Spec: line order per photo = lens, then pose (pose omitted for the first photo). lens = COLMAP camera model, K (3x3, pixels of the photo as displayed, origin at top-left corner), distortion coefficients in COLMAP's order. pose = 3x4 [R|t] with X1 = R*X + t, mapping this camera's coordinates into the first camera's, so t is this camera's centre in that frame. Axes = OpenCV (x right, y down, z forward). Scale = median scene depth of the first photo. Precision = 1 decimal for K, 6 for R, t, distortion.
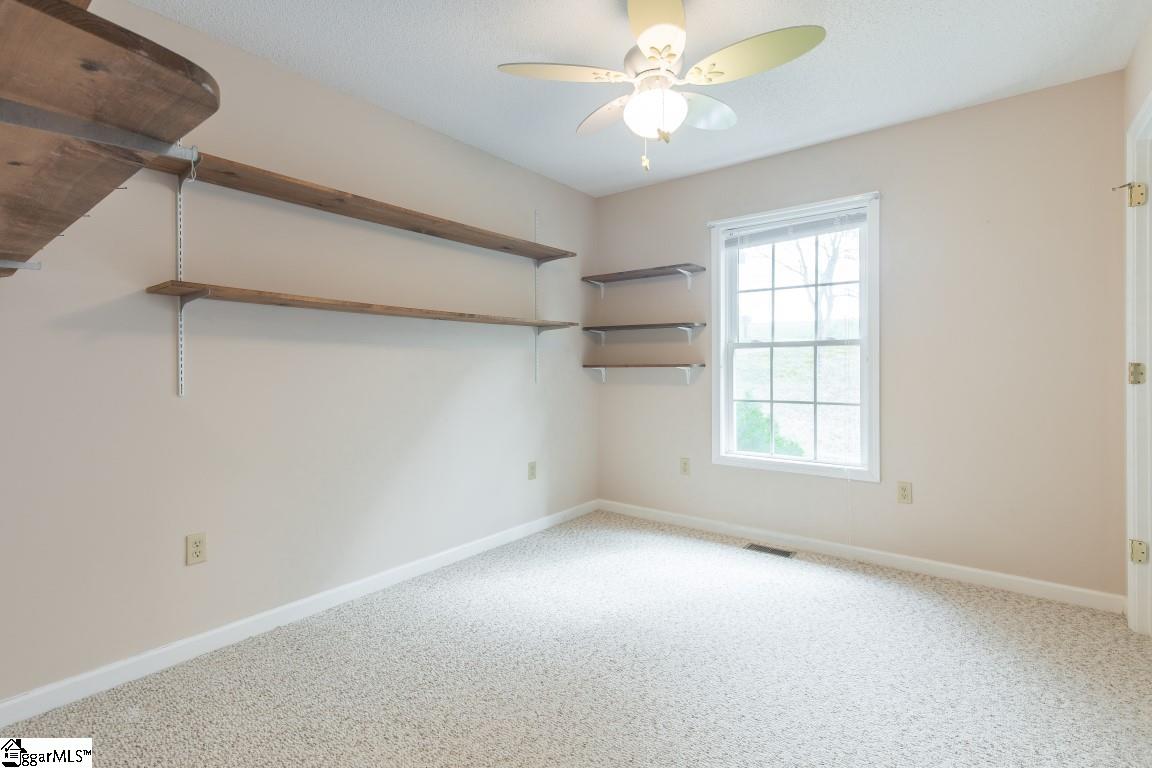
lens RADIAL K [[532.9, 0, 574.5], [0, 532.9, 368.8], [0, 0, 1]] dist [0.000316, 0.000173]
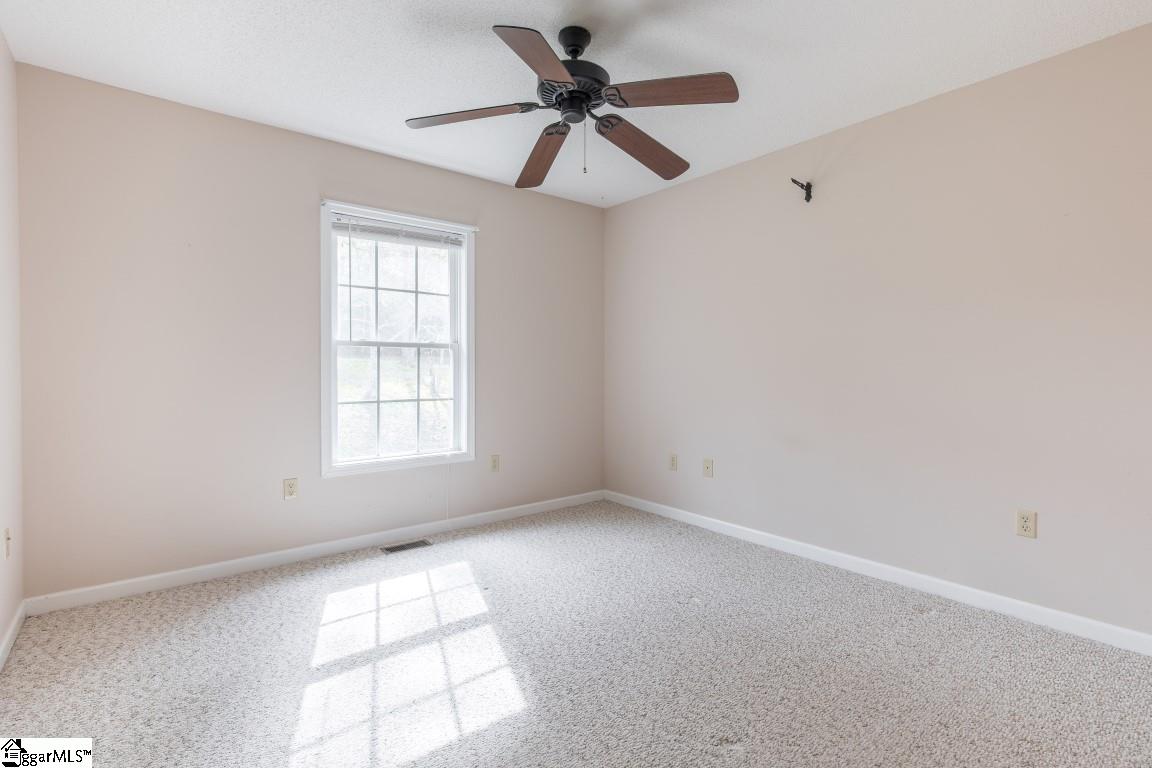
lens RADIAL K [[532.9, 0, 574.5], [0, 532.9, 368.8], [0, 0, 1]] dist [0.000316, 0.000173]
pose [[0.224643, 0.007976, 0.974409, -0.559190], [-0.003087, 0.999967, -0.007474, 0.007883], [-0.974436, -0.001329, 0.224660, 0.463759]]
